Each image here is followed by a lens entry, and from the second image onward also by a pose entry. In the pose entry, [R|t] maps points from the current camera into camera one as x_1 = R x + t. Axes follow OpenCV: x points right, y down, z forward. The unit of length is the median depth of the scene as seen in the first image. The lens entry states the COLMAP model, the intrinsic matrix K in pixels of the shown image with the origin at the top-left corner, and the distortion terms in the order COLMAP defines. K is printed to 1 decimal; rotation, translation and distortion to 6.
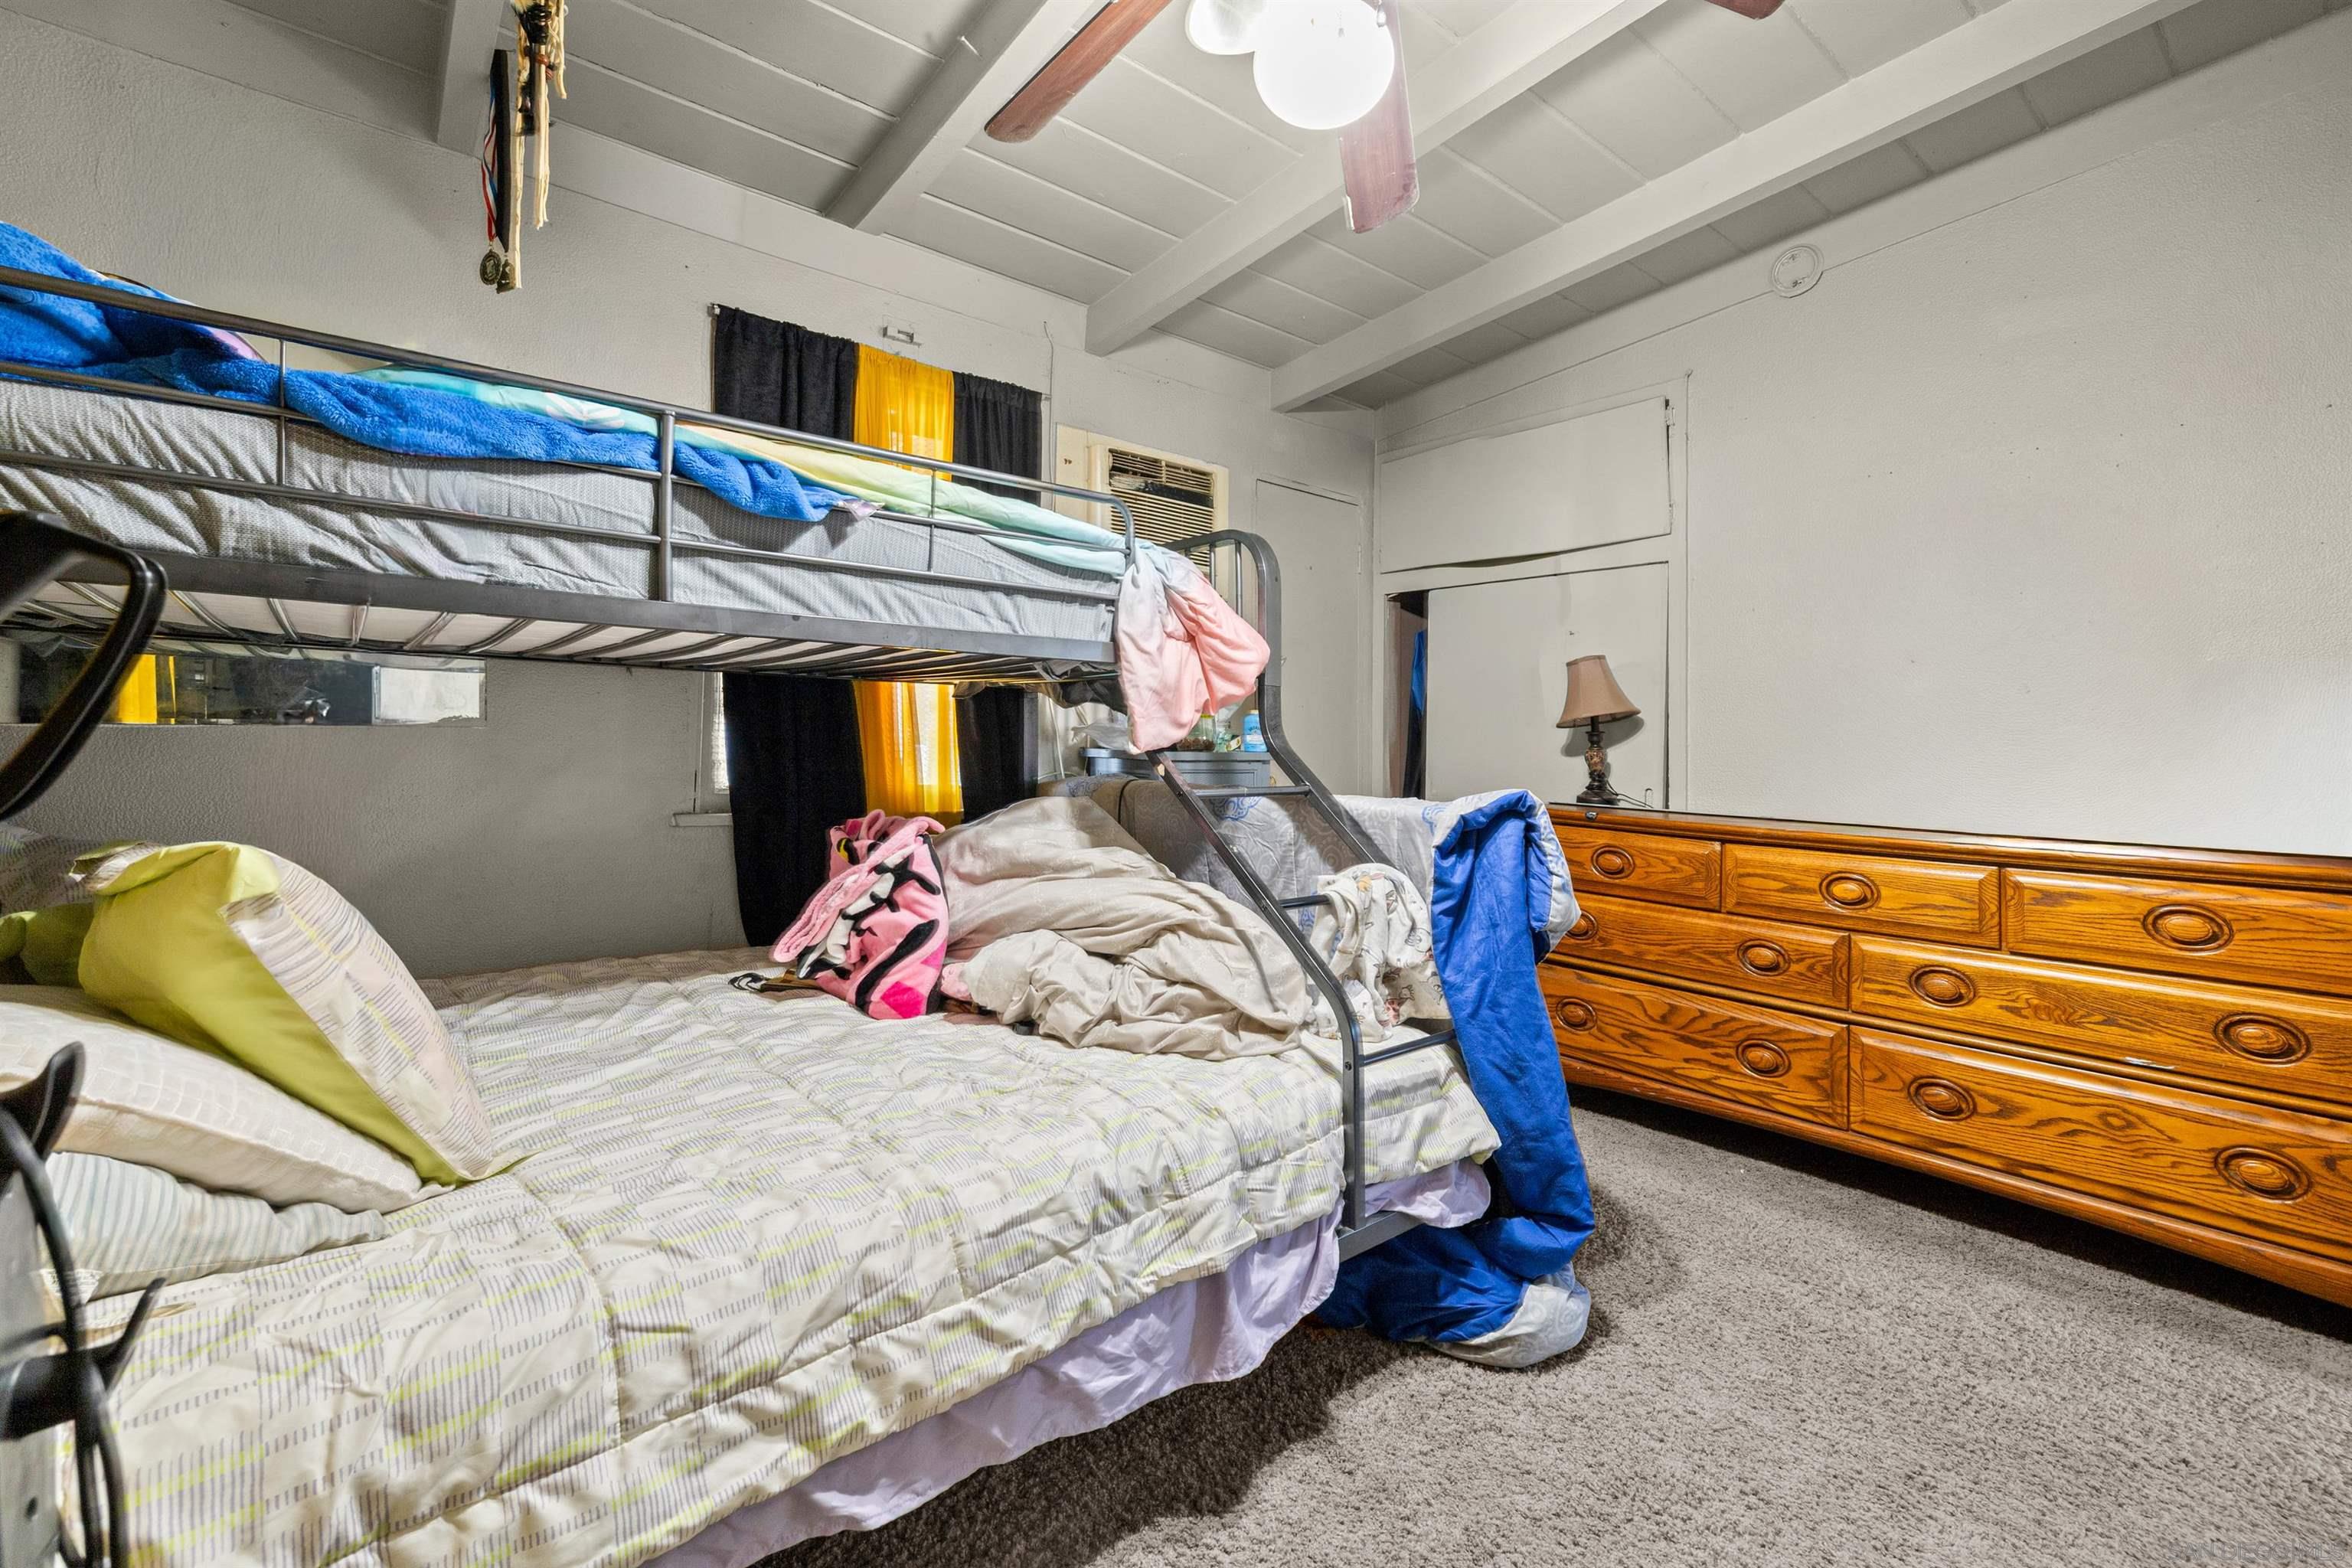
lens RADIAL K [[1024.0, 0, 1183.0], [0, 1024.0, 736.9], [0, 0, 1]] dist [0.001551, 0.000102]
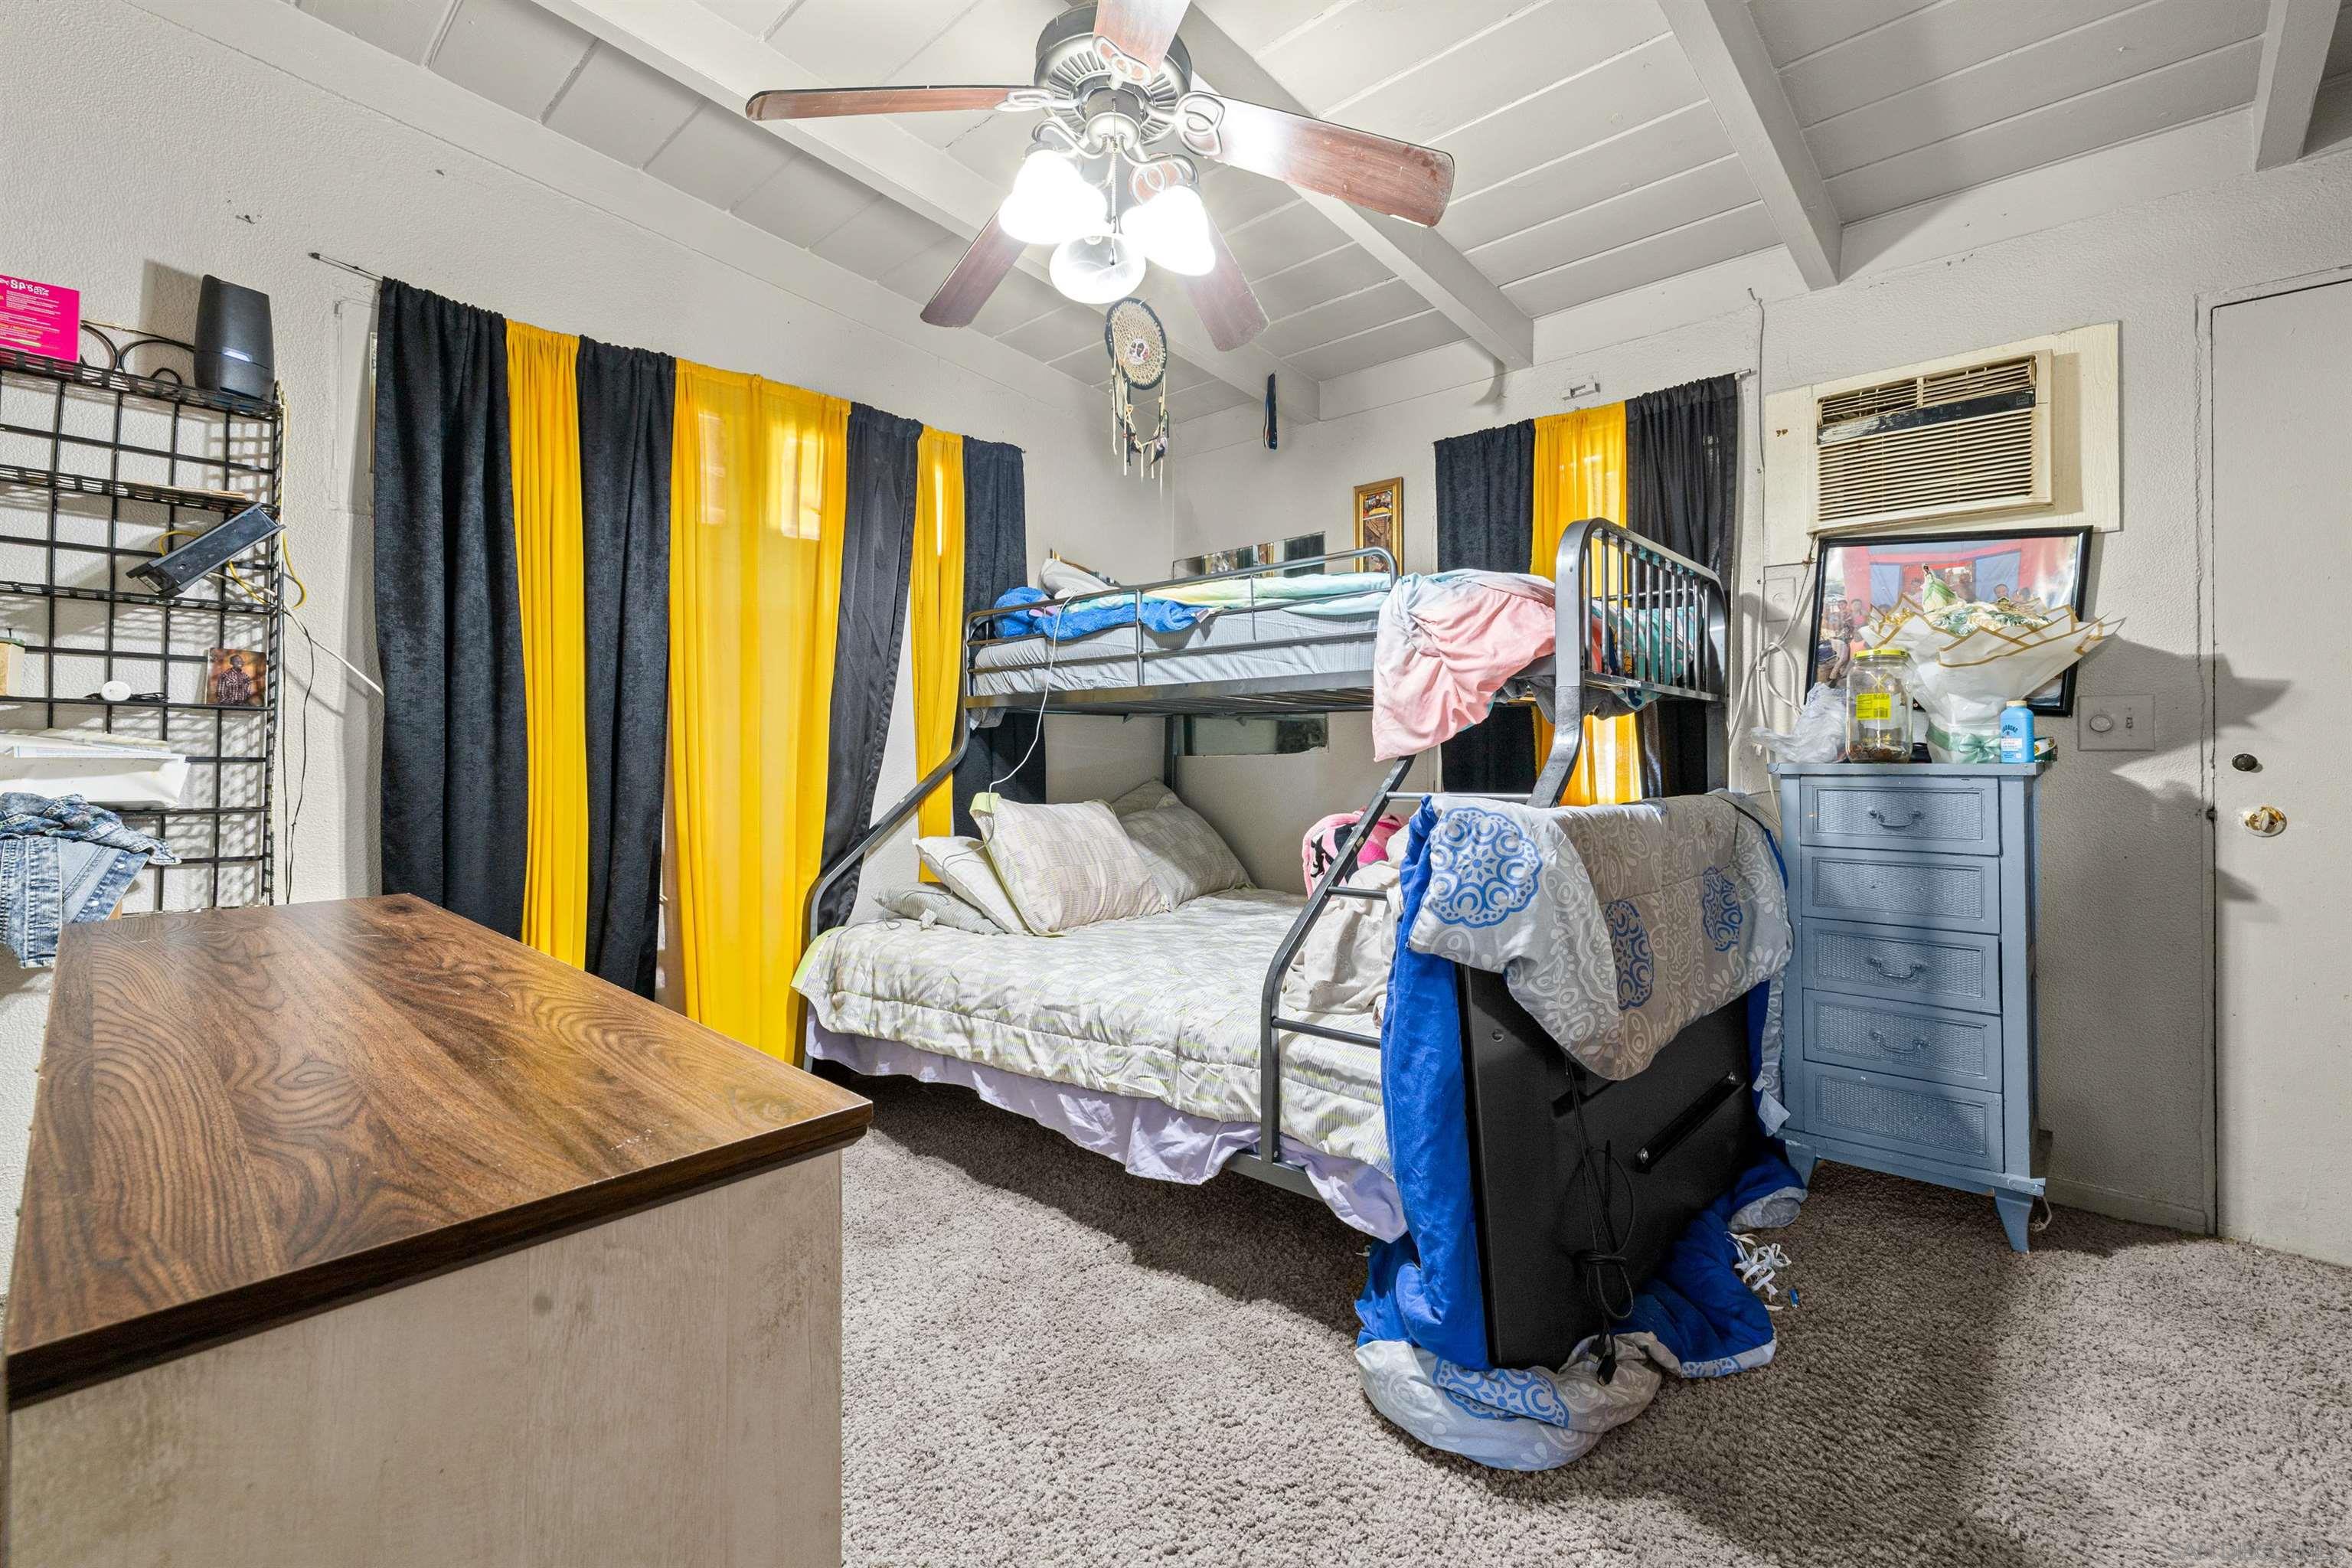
lens RADIAL K [[1004.3, 0, 1192.4], [0, 1004.3, 771.9], [0, 0, 1]] dist [0.001639, 0.000450]
pose [[0.142778, -0.006899, -0.989731, 1.295929], [0.006974, 0.999958, -0.005964, 0.041625], [0.989730, -0.006051, 0.142820, 0.754039]]
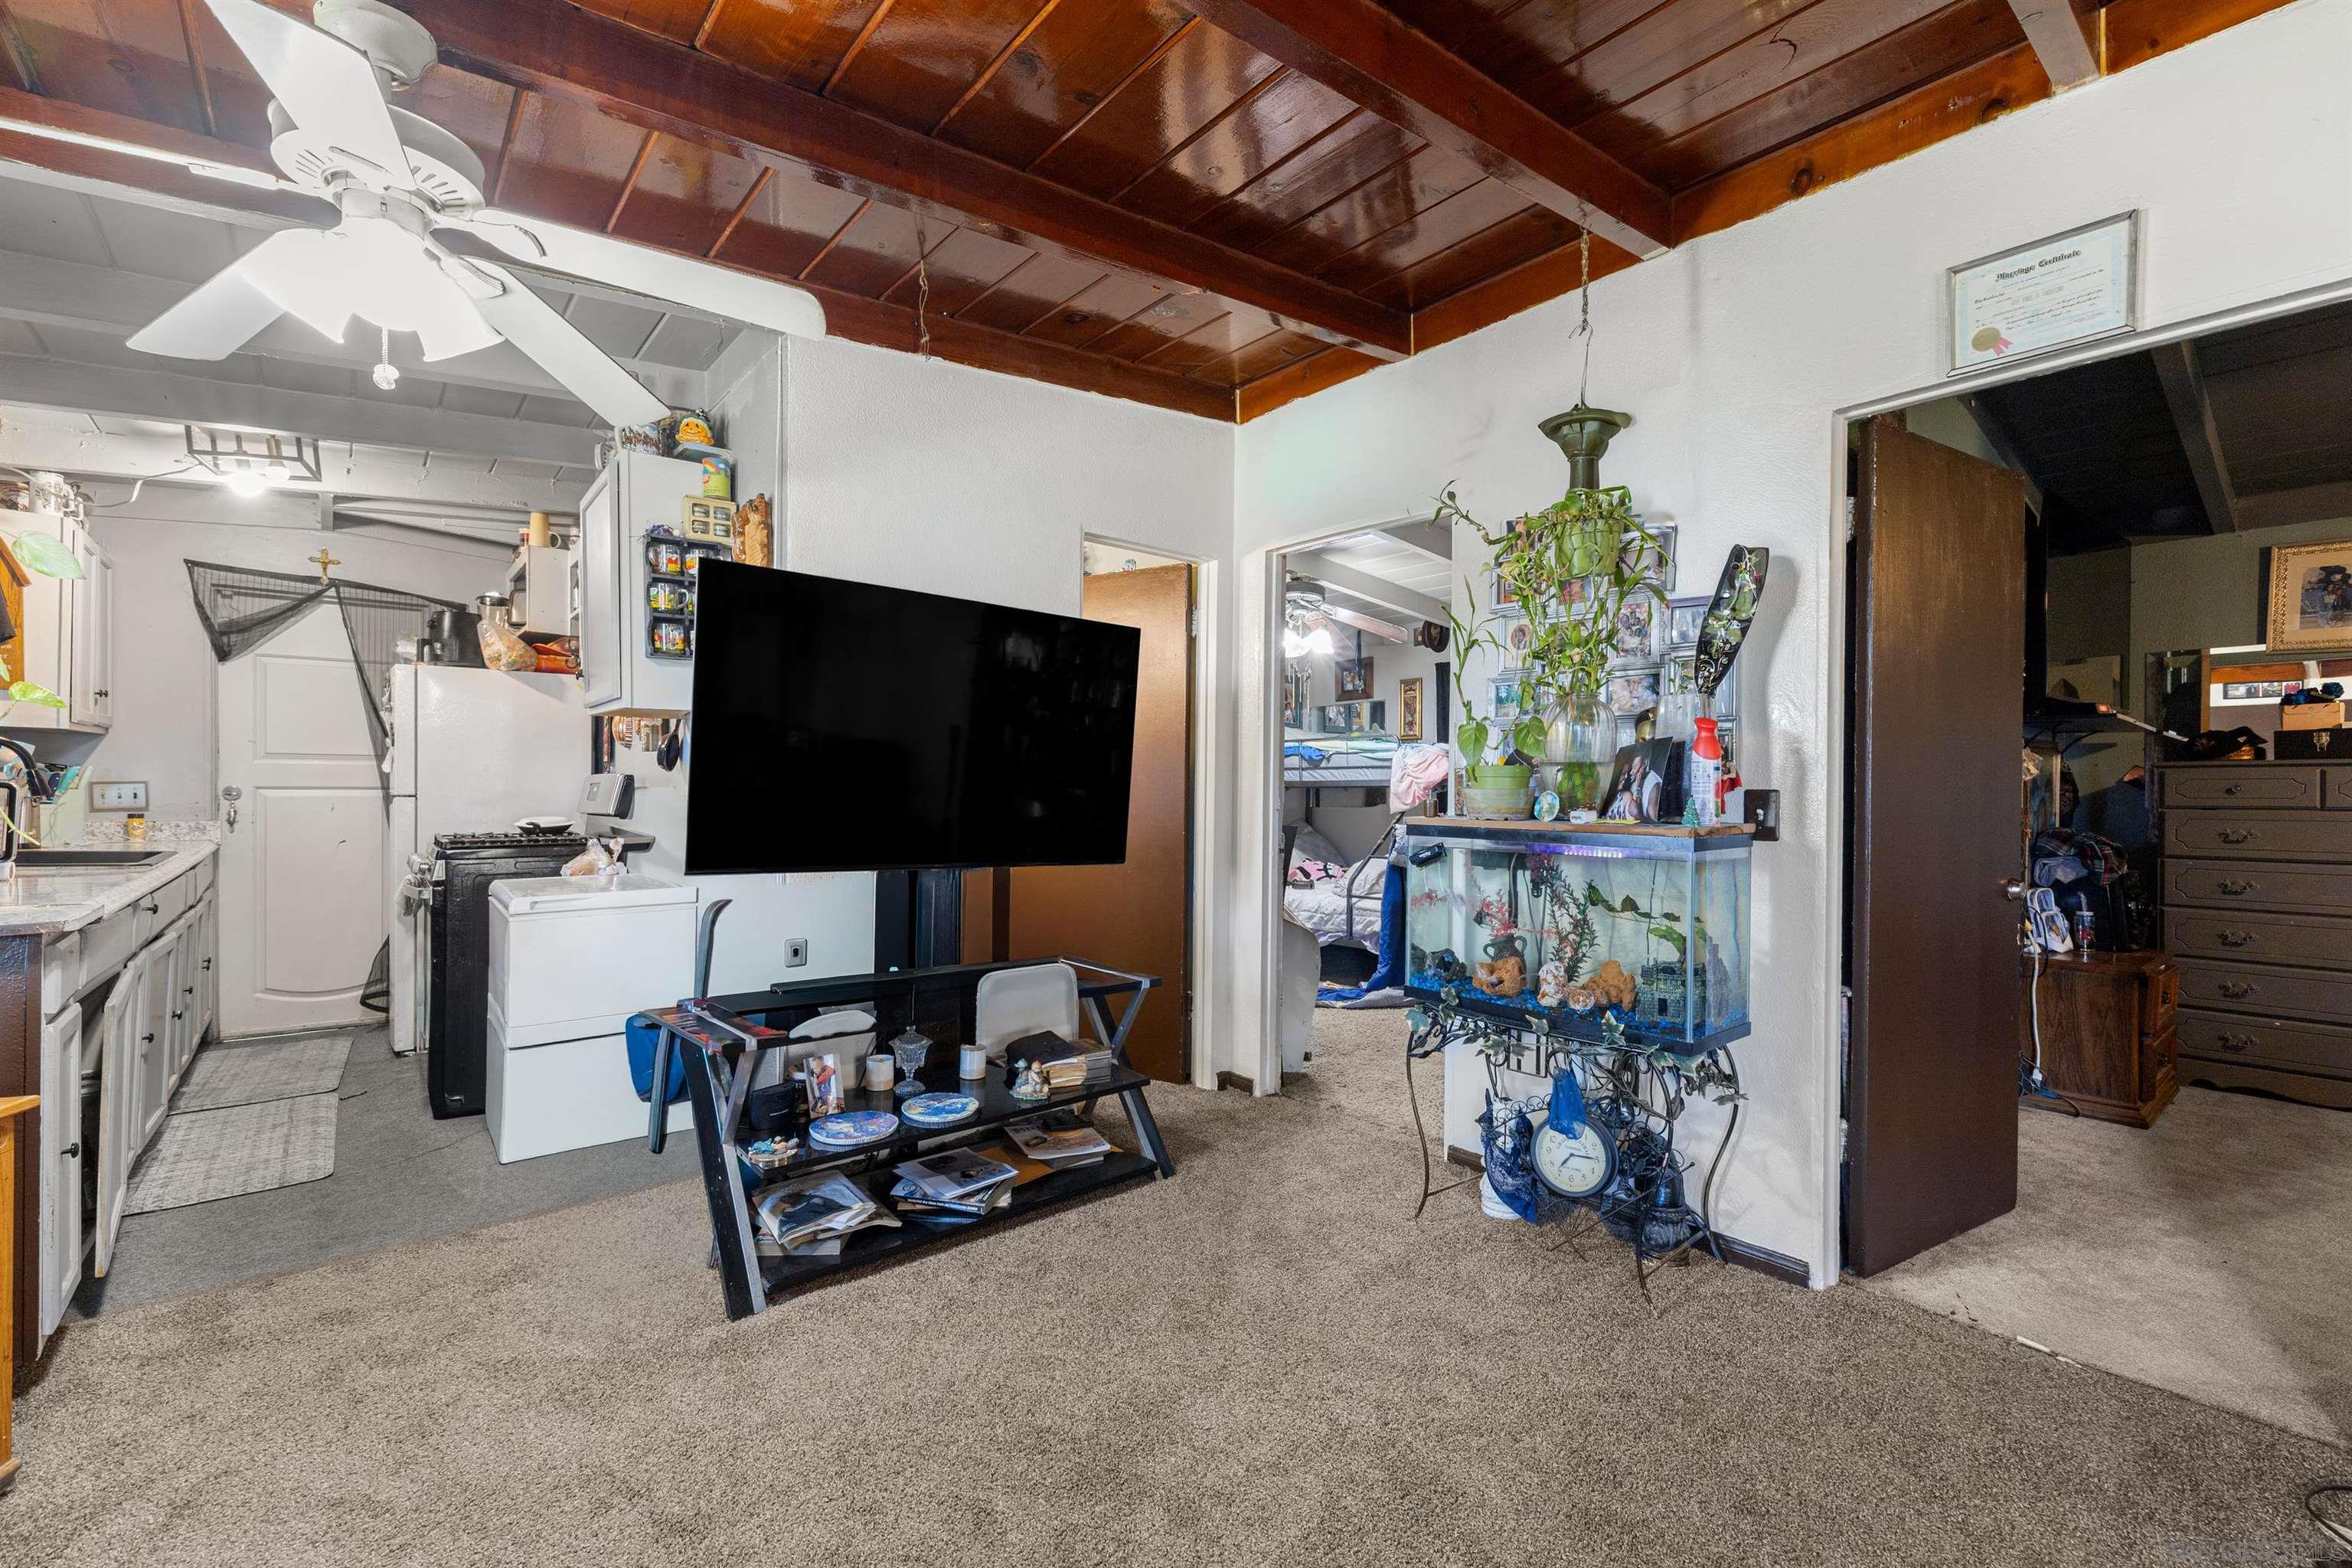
lens RADIAL K [[984.5, 0, 1179.1], [0, 984.5, 792.7], [0, 0, 1]] dist [-0.009786, -0.000052]
pose [[0.017061, -0.025808, -0.999521, 3.729990], [-0.004347, 0.999655, -0.025886, 0.041468], [0.999845, 0.004786, 0.016943, 0.326728]]
